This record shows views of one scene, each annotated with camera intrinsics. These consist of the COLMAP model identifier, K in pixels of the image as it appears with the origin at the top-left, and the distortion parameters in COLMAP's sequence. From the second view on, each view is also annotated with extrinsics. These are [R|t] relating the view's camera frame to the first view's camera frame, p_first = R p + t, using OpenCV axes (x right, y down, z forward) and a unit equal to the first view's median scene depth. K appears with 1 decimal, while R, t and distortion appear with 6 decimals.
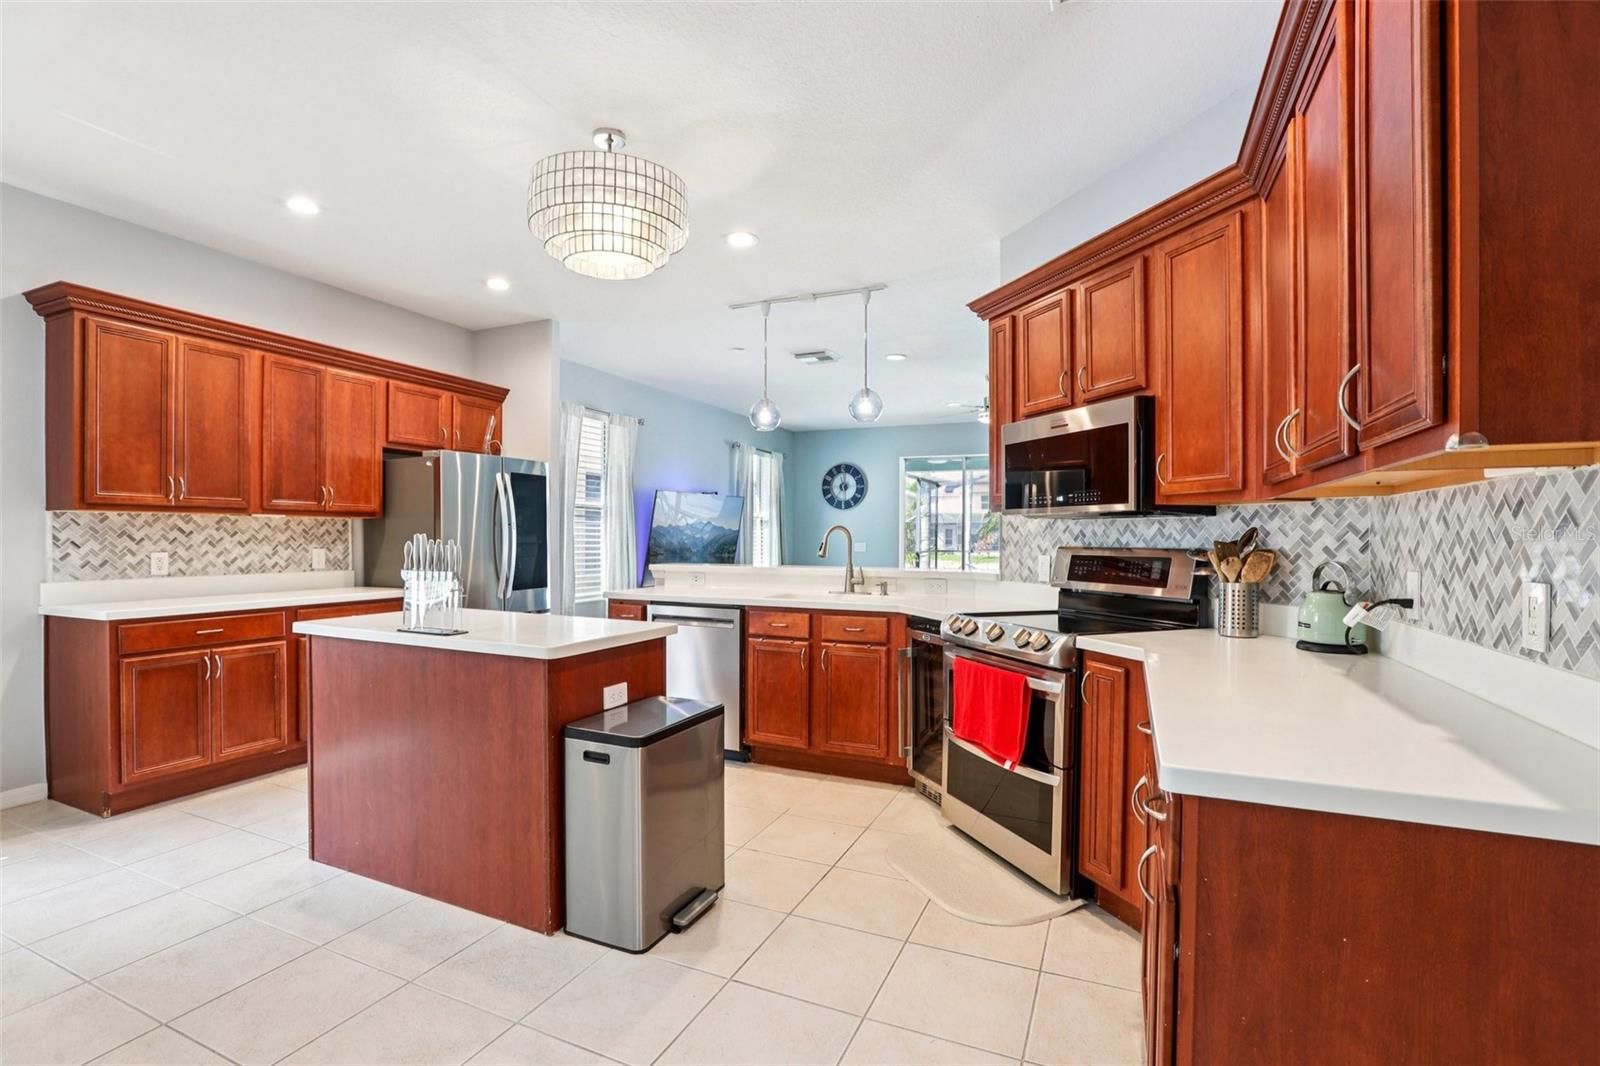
lens RADIAL K [[727.7, 0, 797.9], [0, 727.7, 544.6], [0, 0, 1]] dist [-0.053266, 0.016307]
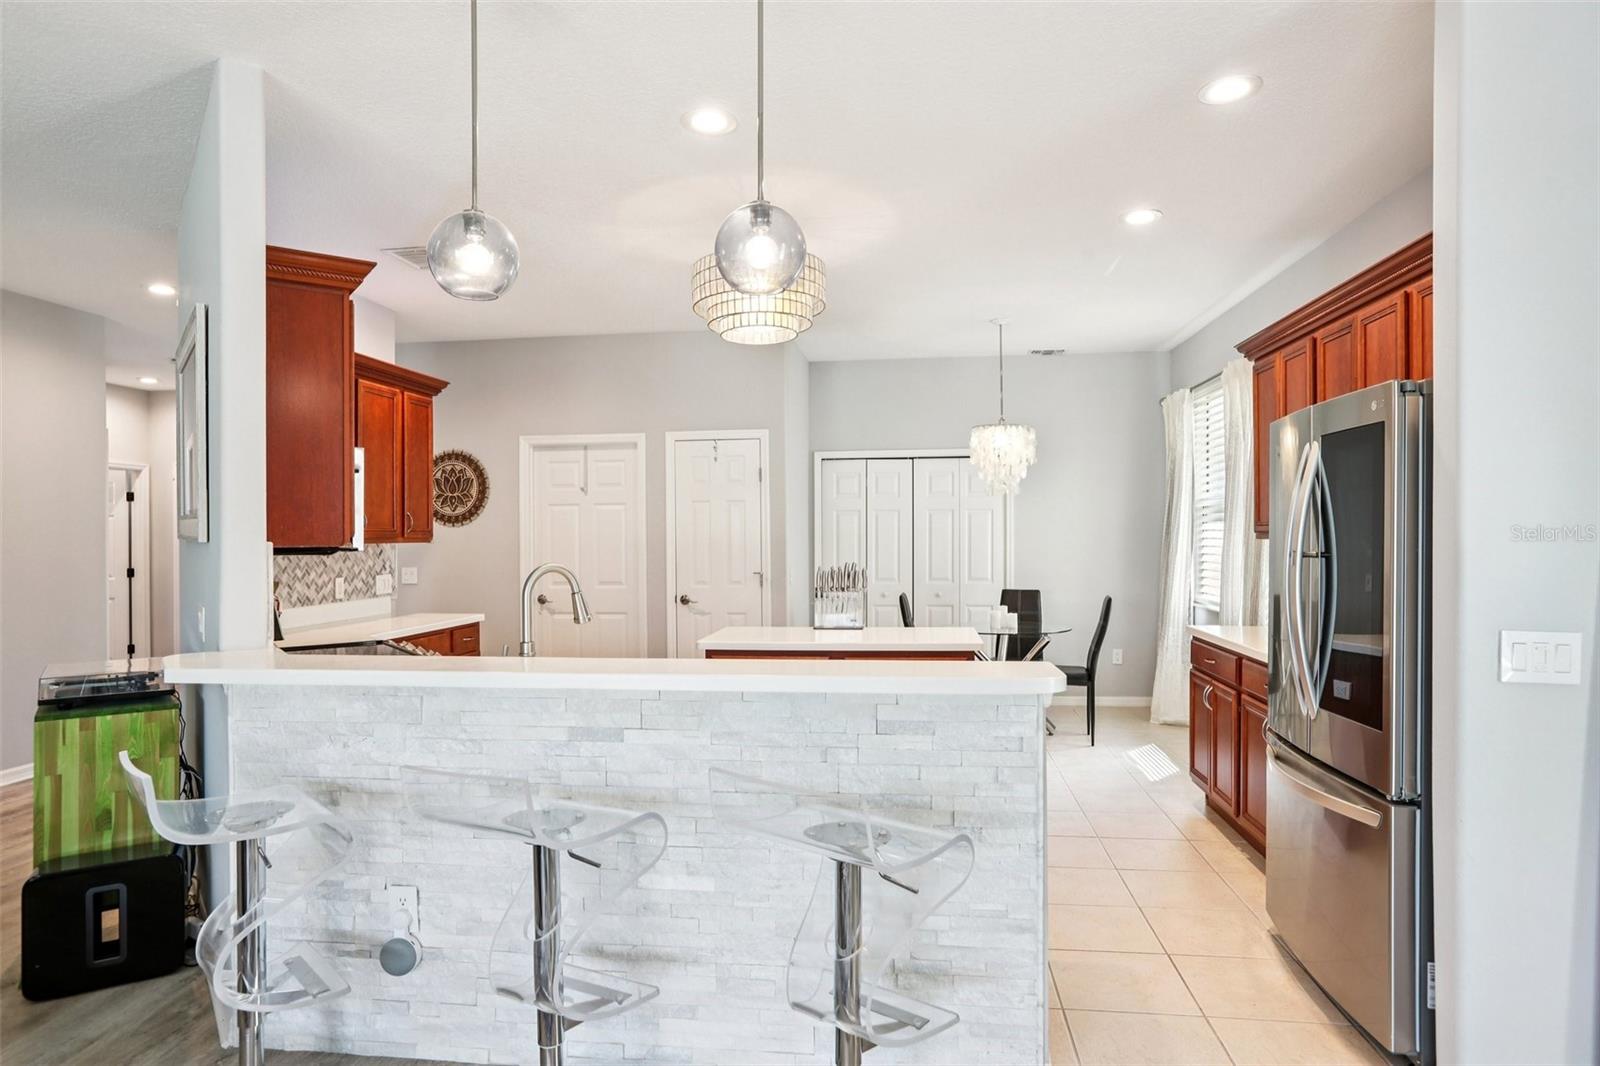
lens RADIAL K [[931.4, 0, 792.9], [0, 931.4, 534.0], [0, 0, 1]] dist [-0.026091, 0.005886]
pose [[-0.958605, 0.003923, -0.284711, 0.095317], [0.001806, 0.999969, 0.007697, -0.062463], [0.284733, 0.006864, -0.958582, 2.024945]]
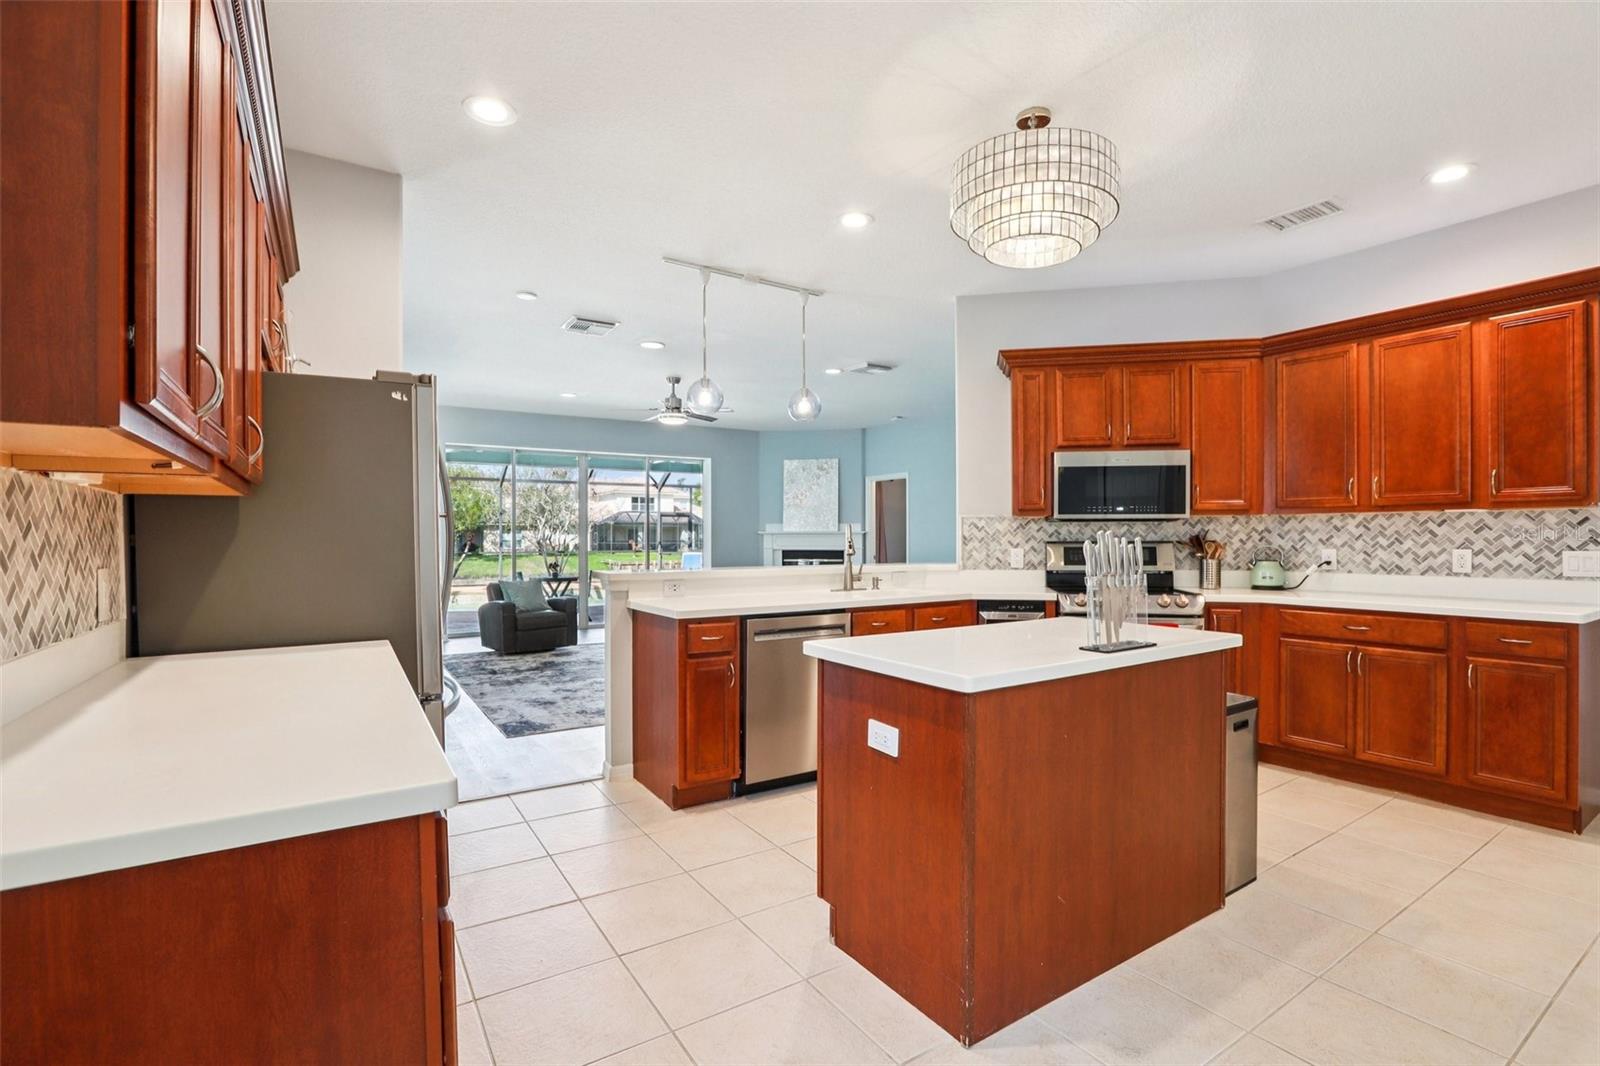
lens RADIAL K [[727.7, 0, 793.5], [0, 727.7, 543.4], [0, 0, 1]] dist [-0.053266, 0.016307]
pose [[0.546154, -0.010643, 0.837617, -1.018268], [0.012455, 0.999912, 0.004584, -0.005824], [-0.837592, 0.007928, 0.546238, 0.614599]]
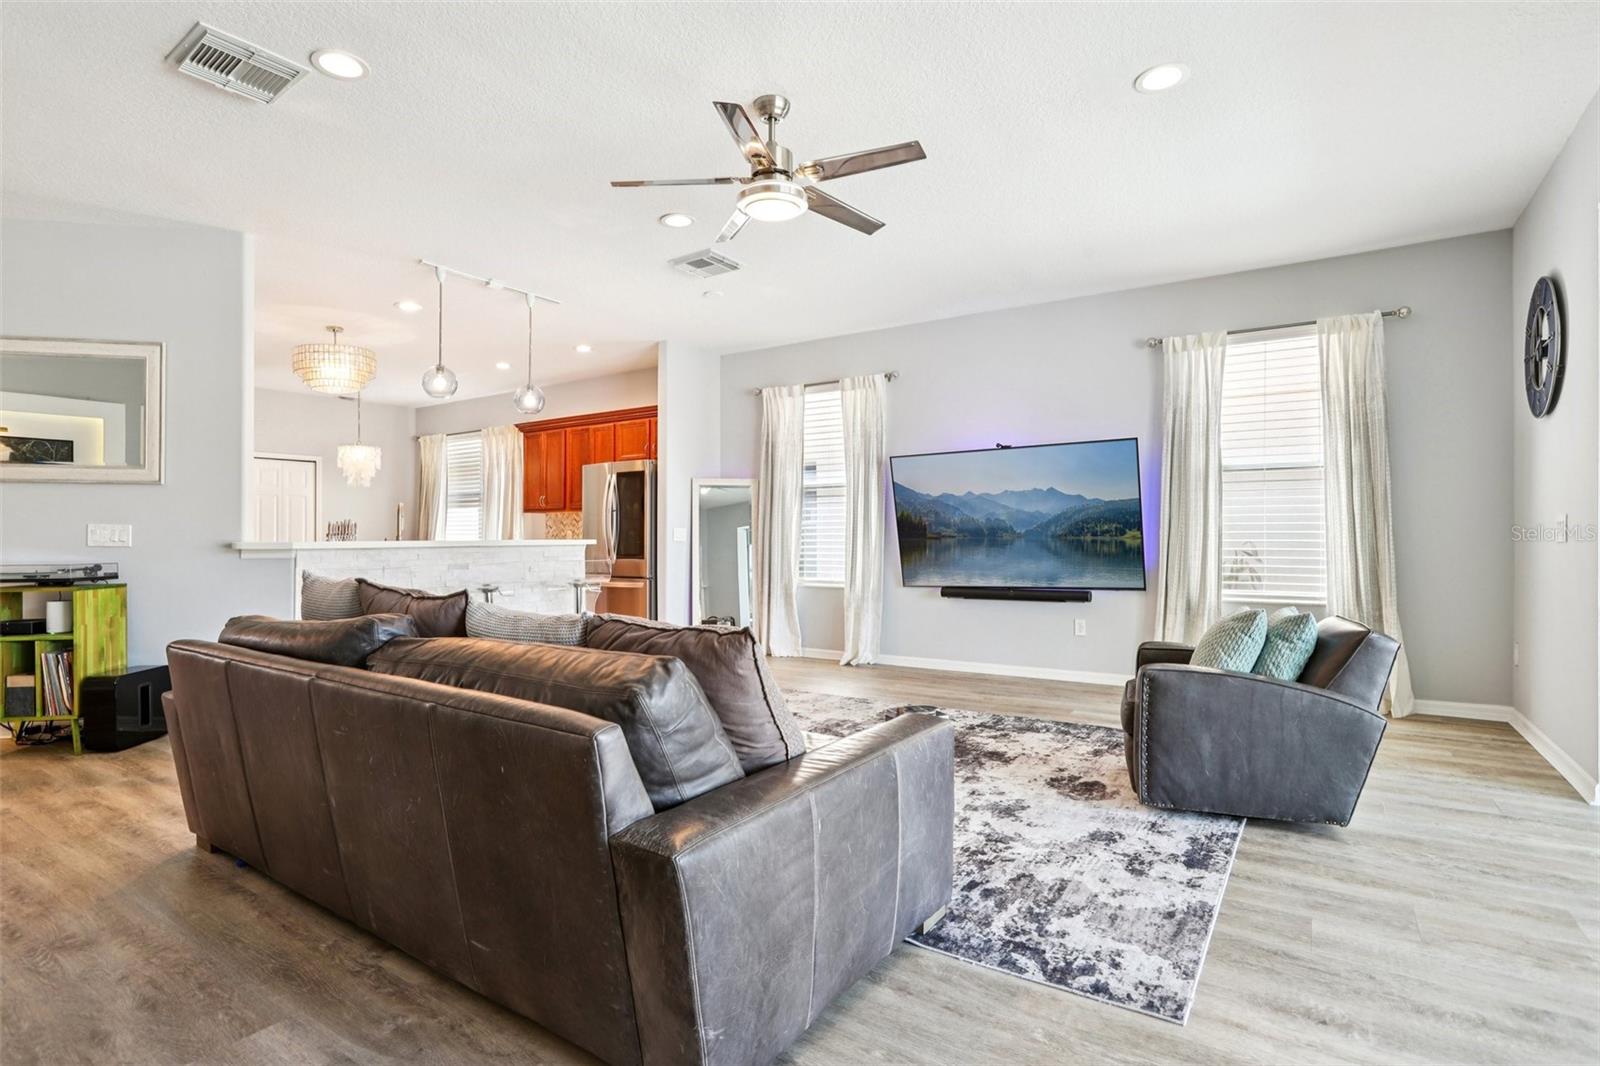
lens RADIAL K [[796.1, 0, 801.6], [0, 796.1, 538.2], [0, 0, 1]] dist [-0.048380, 0.019474]
pose [[-0.165309, -0.000634, -0.986242, 1.449612], [-0.006564, 0.999978, 0.000458, 0.030945], [0.986220, 0.006550, -0.165309, 2.235155]]
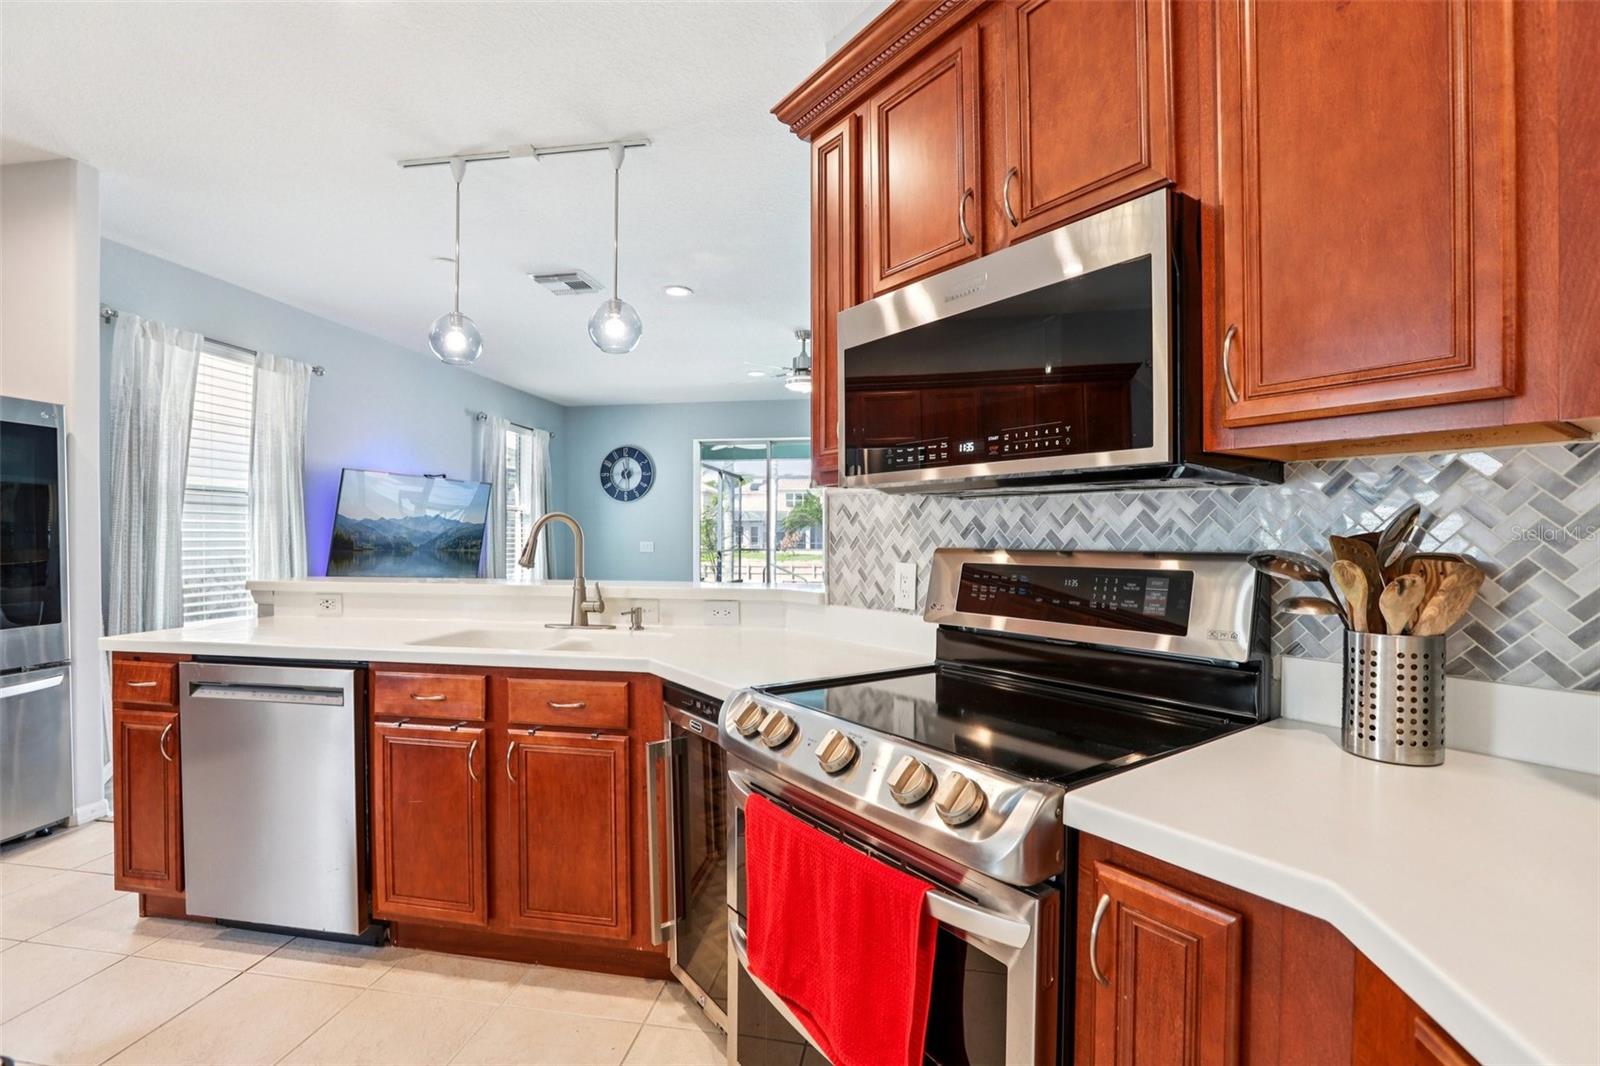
lens RADIAL K [[727.7, 0, 792.5], [0, 727.7, 538.4], [0, 0, 1]] dist [-0.053266, 0.016307]
pose [[0.967069, -0.003862, 0.254487, 0.108714], [0.005370, 0.999972, -0.005228, -0.002198], [-0.254459, 0.006423, 0.967062, 0.467822]]
